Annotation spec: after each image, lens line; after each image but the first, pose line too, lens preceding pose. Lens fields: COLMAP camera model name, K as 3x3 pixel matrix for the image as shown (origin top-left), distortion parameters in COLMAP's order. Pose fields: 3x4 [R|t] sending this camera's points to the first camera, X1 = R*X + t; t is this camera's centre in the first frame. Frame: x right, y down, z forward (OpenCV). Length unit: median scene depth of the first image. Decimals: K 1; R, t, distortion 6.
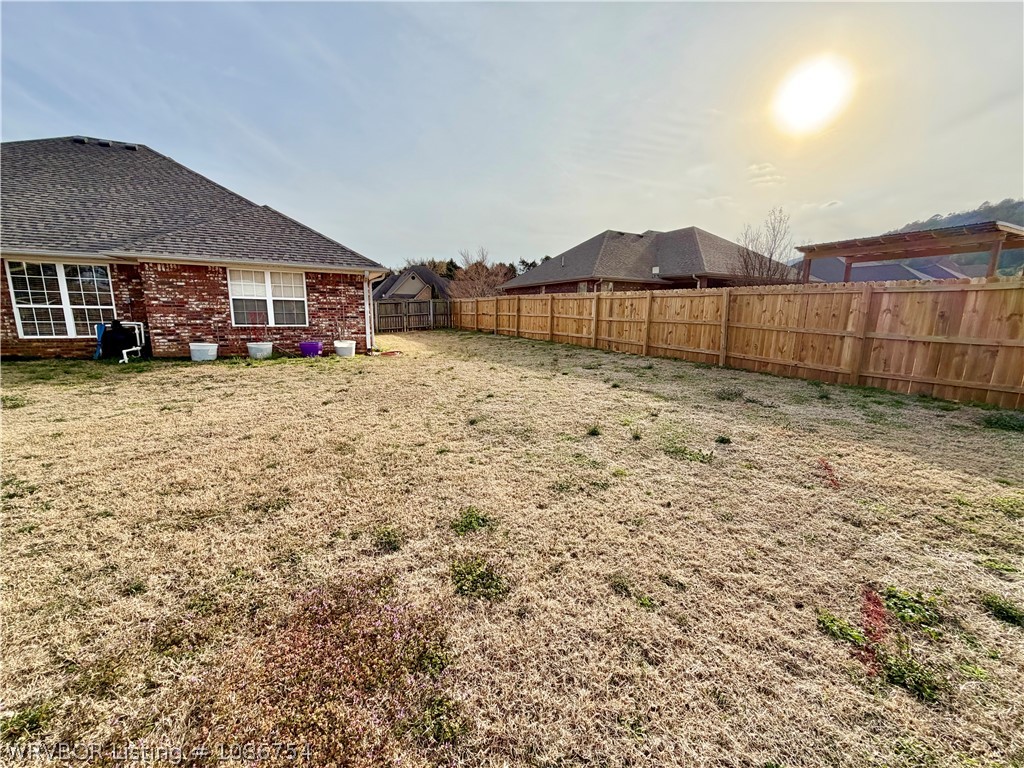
lens RADIAL K [[408.1, 0, 508.7], [0, 408.1, 384.6], [0, 0, 1]] dist [0.000431, -0.000300]
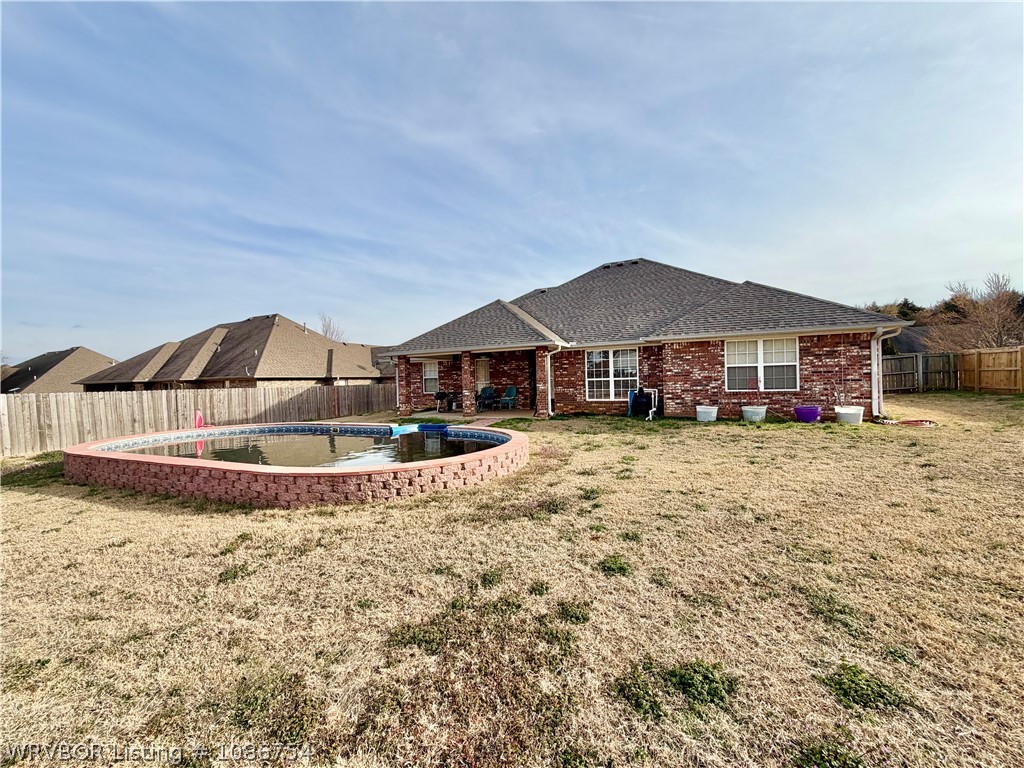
lens RADIAL K [[408.1, 0, 508.7], [0, 408.1, 384.6], [0, 0, 1]] dist [0.000431, -0.000300]
pose [[0.626868, -0.022326, -0.778806, -0.182095], [-0.097458, 0.989492, -0.106810, 0.015386], [0.773006, 0.142857, 0.618104, -0.149511]]
